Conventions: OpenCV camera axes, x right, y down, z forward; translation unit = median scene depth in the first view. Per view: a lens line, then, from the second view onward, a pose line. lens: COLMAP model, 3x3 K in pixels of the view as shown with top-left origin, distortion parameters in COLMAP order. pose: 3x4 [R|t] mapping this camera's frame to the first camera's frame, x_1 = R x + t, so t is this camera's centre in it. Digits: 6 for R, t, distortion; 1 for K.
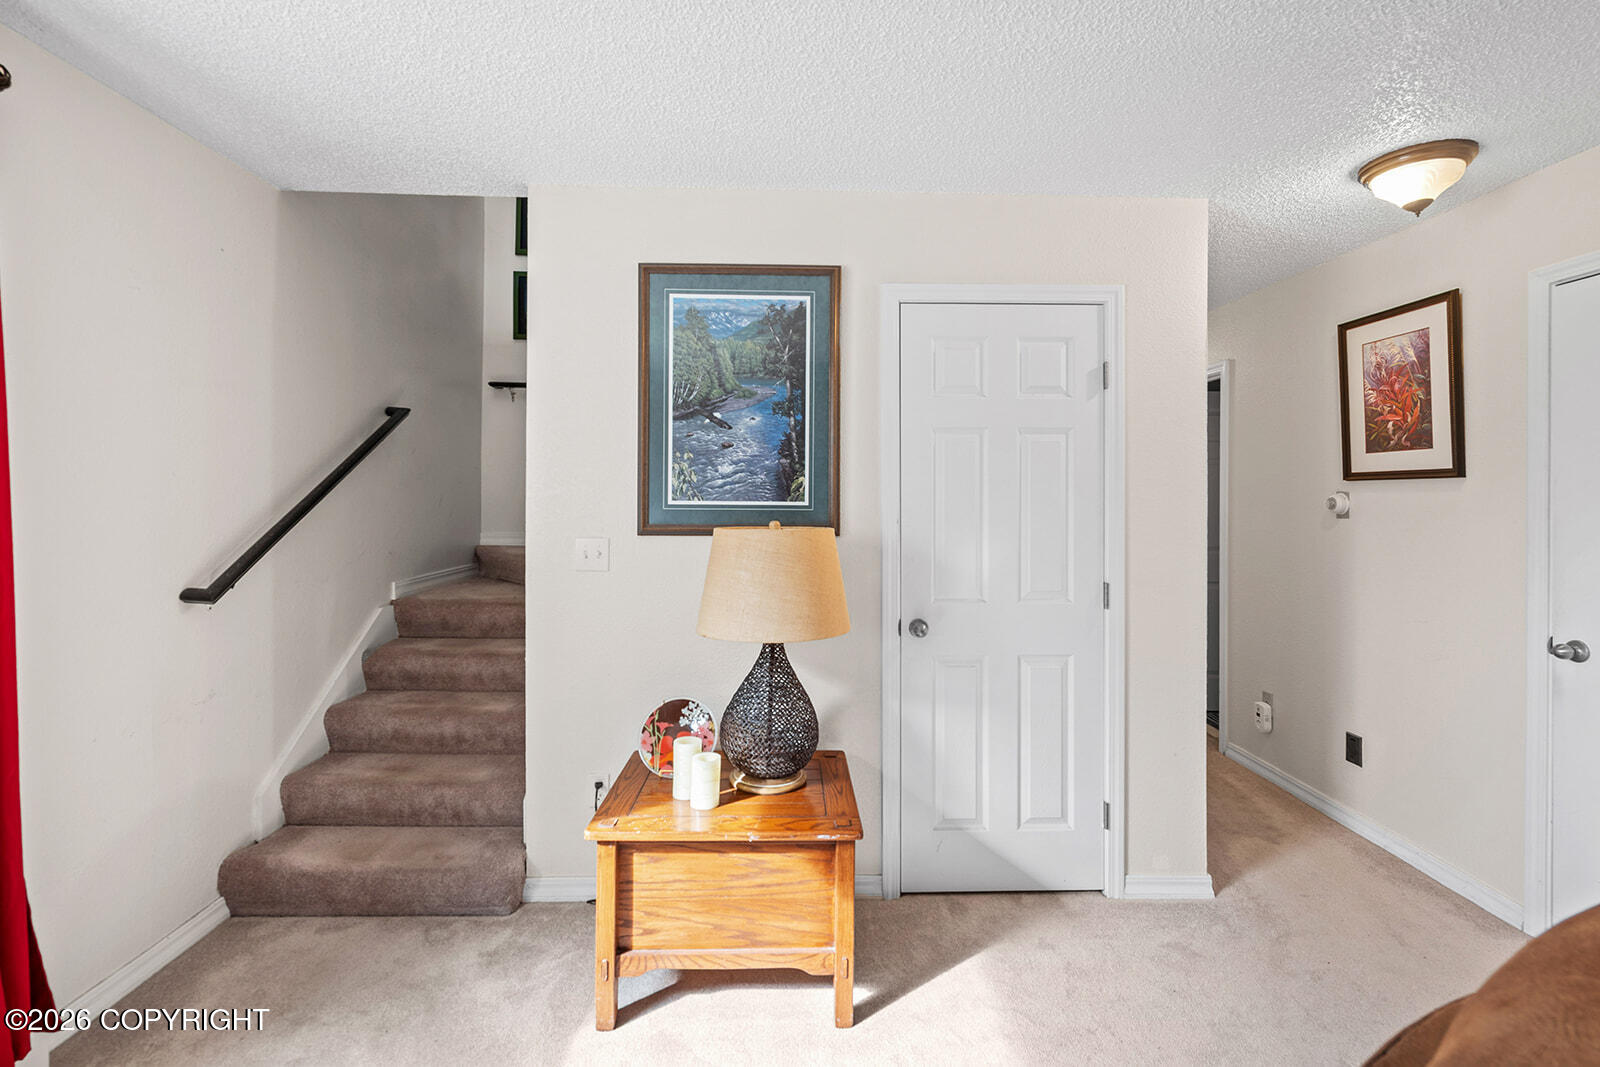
lens RADIAL K [[712.1, 0, 803.5], [0, 712.1, 506.1], [0, 0, 1]] dist [-0.004037, 0.000067]
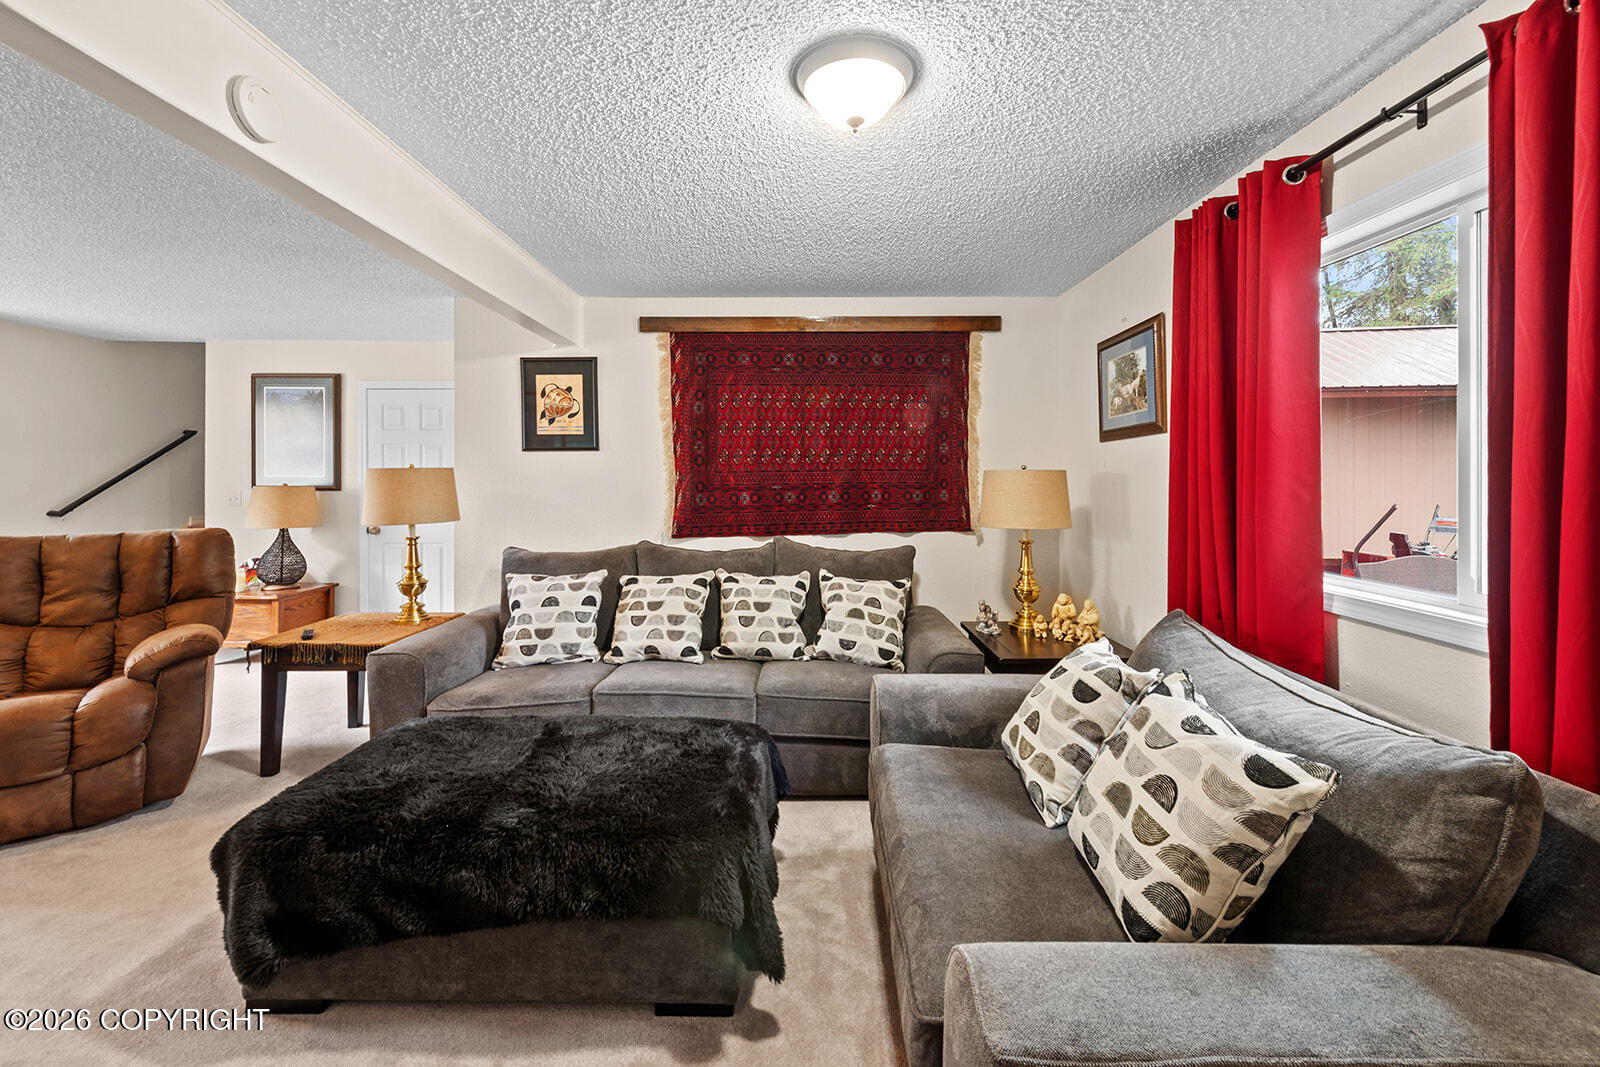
lens RADIAL K [[640.9, 0, 807.2], [0, 640.9, 476.7], [0, 0, 1]] dist [-0.000959, -0.000959]
pose [[0.999718, -0.004657, -0.023307, 1.793592], [0.004494, 0.999965, -0.007055, 0.021912], [0.023339, 0.006948, 0.999703, -1.155485]]
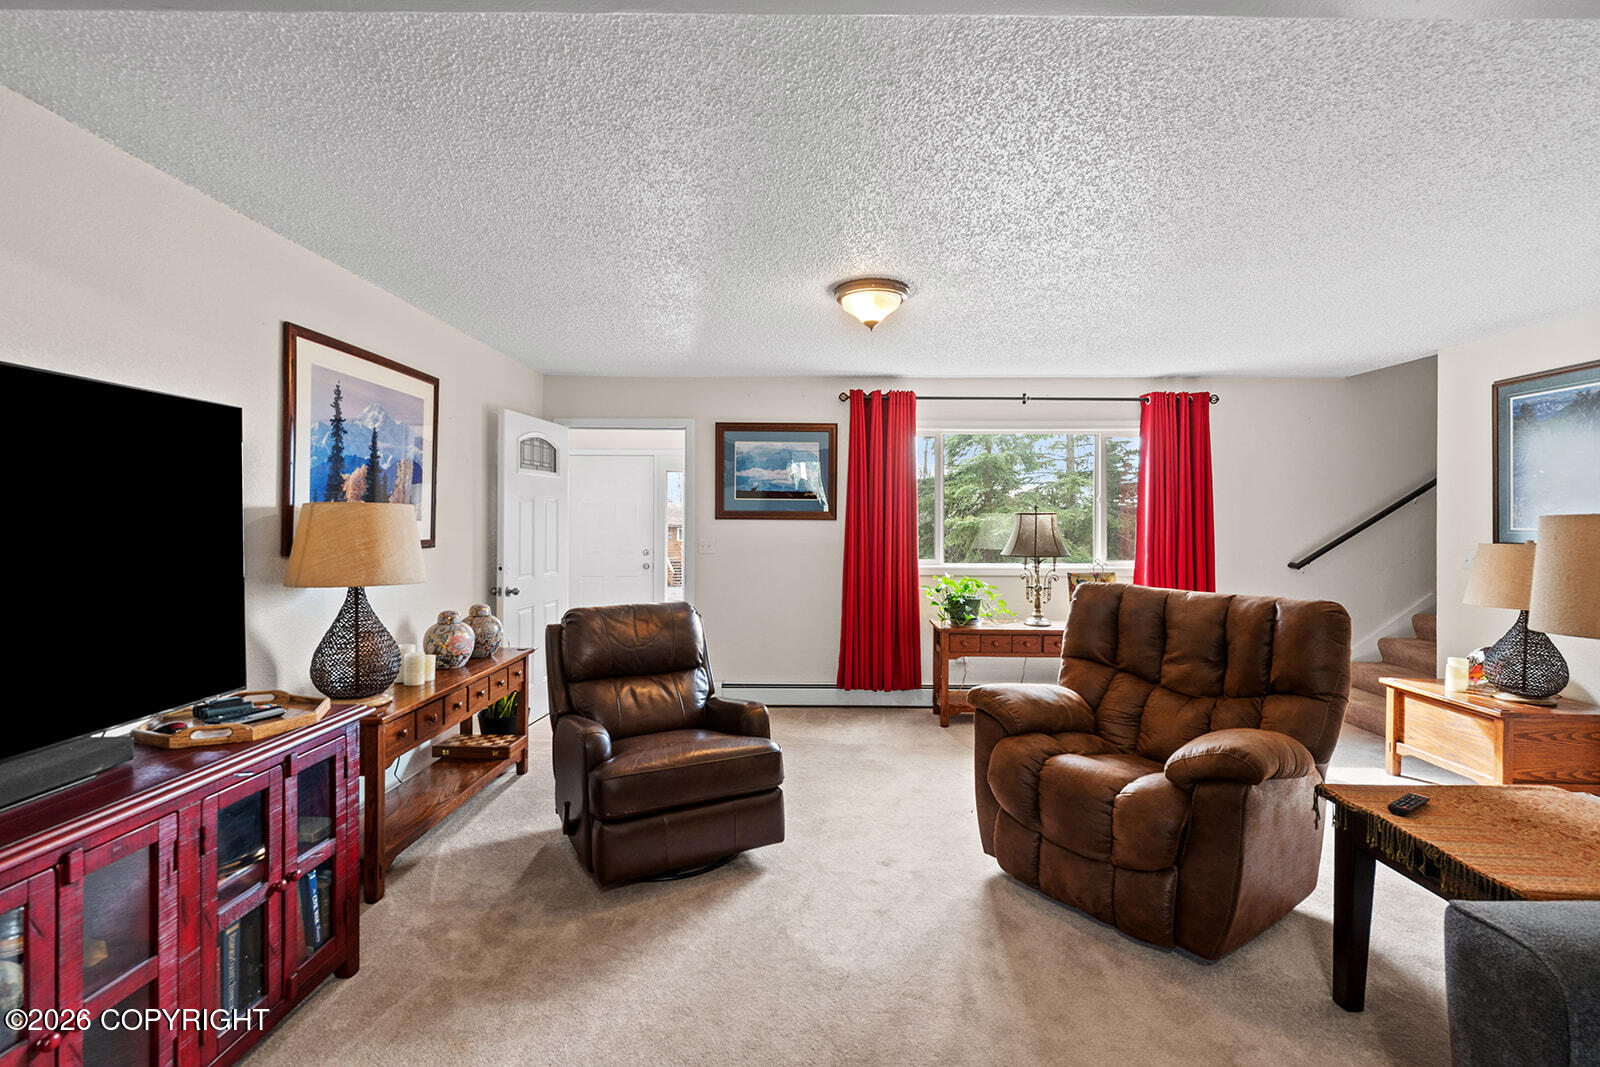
lens RADIAL K [[712.1, 0, 796.8], [0, 712.1, 518.2], [0, 0, 1]] dist [-0.004037, 0.000067]
pose [[-0.053789, -0.013450, -0.998462, 1.621816], [-0.012961, 0.999834, -0.012770, 0.014350], [0.998468, 0.012254, -0.053955, -0.558780]]
